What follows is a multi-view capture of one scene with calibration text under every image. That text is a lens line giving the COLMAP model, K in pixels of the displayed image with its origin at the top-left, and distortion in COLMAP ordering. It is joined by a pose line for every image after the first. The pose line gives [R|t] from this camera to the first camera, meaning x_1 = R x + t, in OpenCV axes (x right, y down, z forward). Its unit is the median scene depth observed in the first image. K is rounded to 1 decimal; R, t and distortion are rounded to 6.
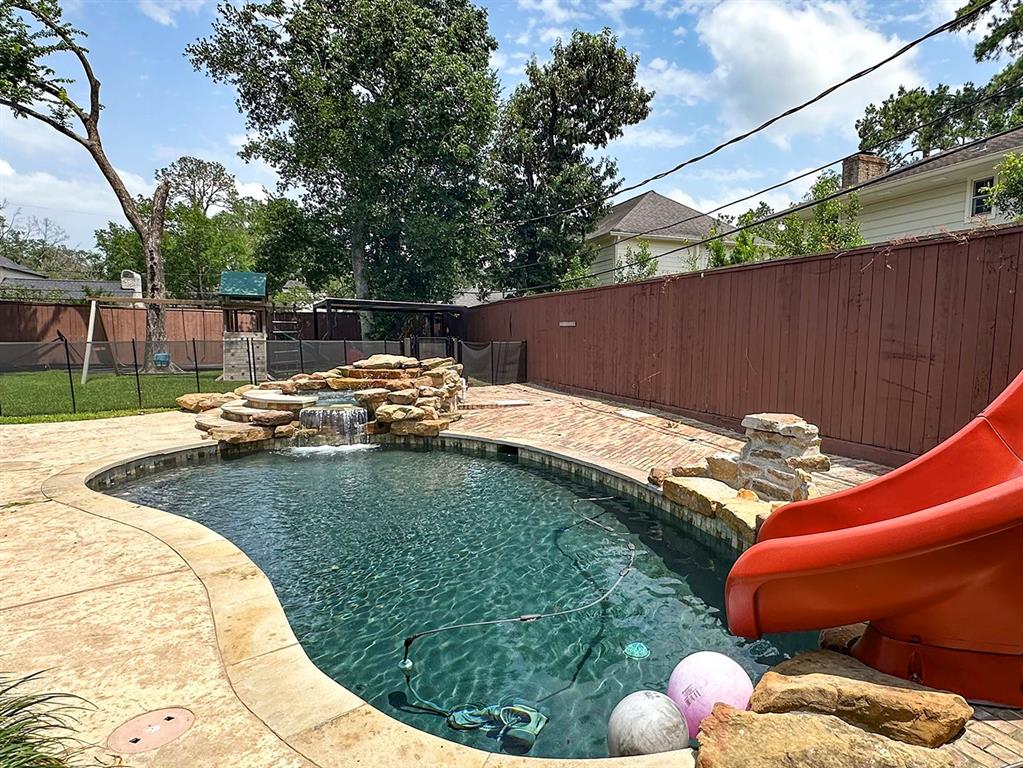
lens RADIAL K [[508.3, 0, 511.5], [0, 508.3, 384.0], [0, 0, 1]] dist [0.019735, -0.001209]
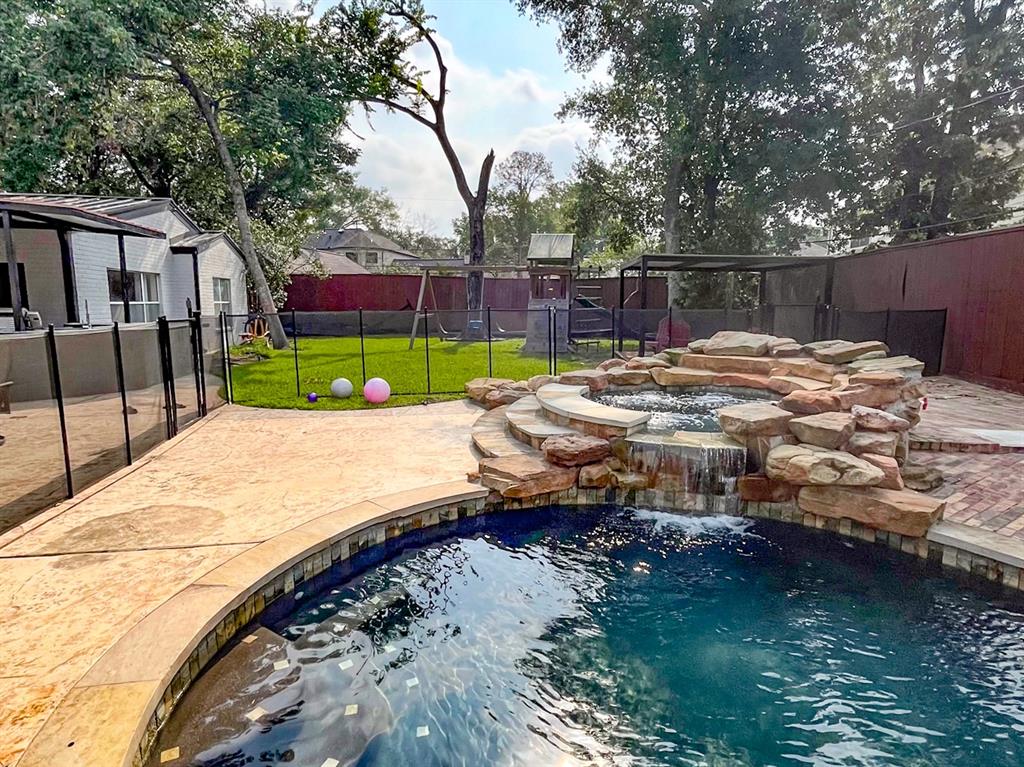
lens RADIAL K [[406.6, 0, 512.0], [0, 406.6, 383.5], [0, 0, 1]] dist [0.000464, 0.000053]
pose [[0.838400, 0.102237, -0.535381, -0.166916], [-0.045987, 0.992017, 0.117421, -0.032334], [0.543111, -0.073825, 0.836409, 0.334254]]
